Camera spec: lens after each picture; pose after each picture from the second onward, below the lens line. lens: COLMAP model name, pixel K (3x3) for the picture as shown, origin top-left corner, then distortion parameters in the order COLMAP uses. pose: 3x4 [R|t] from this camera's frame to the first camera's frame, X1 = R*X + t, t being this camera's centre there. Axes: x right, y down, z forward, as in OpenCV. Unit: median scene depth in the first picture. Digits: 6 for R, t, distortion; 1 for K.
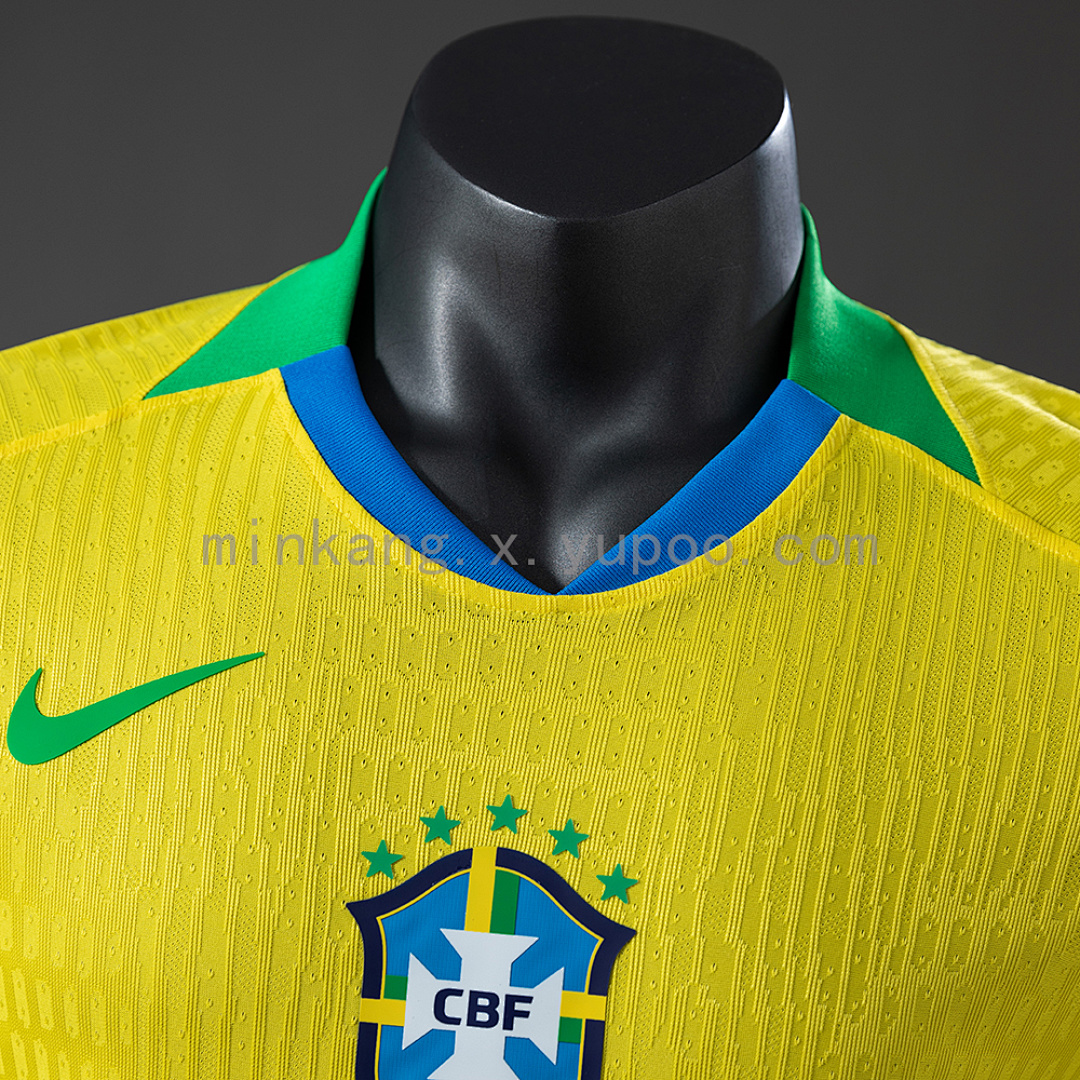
lens RADIAL K [[2588.9, 0, 539.9], [0, 2588.9, 540.6], [0, 0, 1]] dist [0.083934, 0.000000]
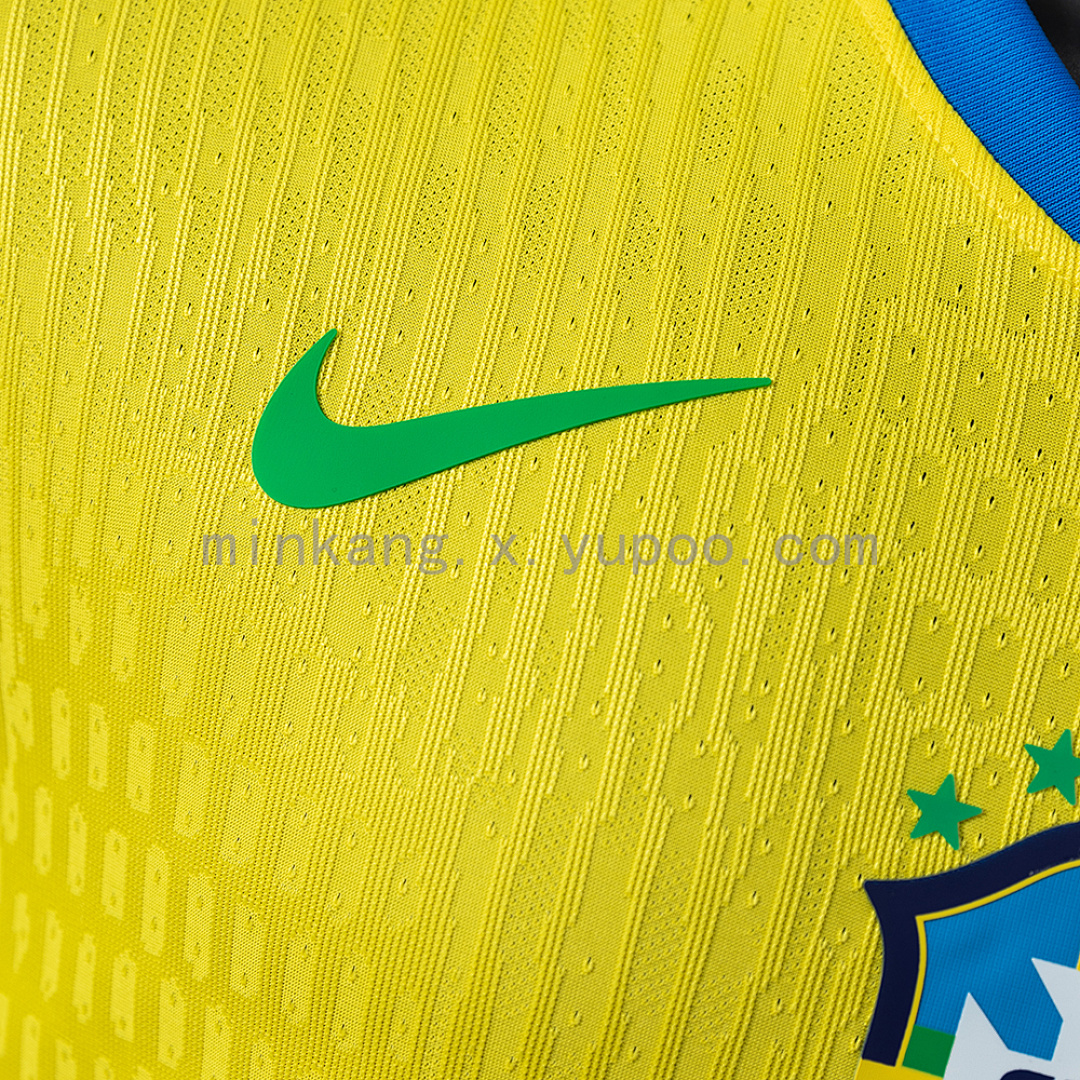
lens RADIAL K [[2546.9, 0, 540.0], [0, 2546.9, 539.1], [0, 0, 1]] dist [0.052508, 0.000000]
pose [[0.981245, 0.175504, 0.079724, -0.191068], [-0.183528, 0.977067, 0.107966, 0.028109], [-0.058947, -0.120572, 0.990953, 0.494895]]
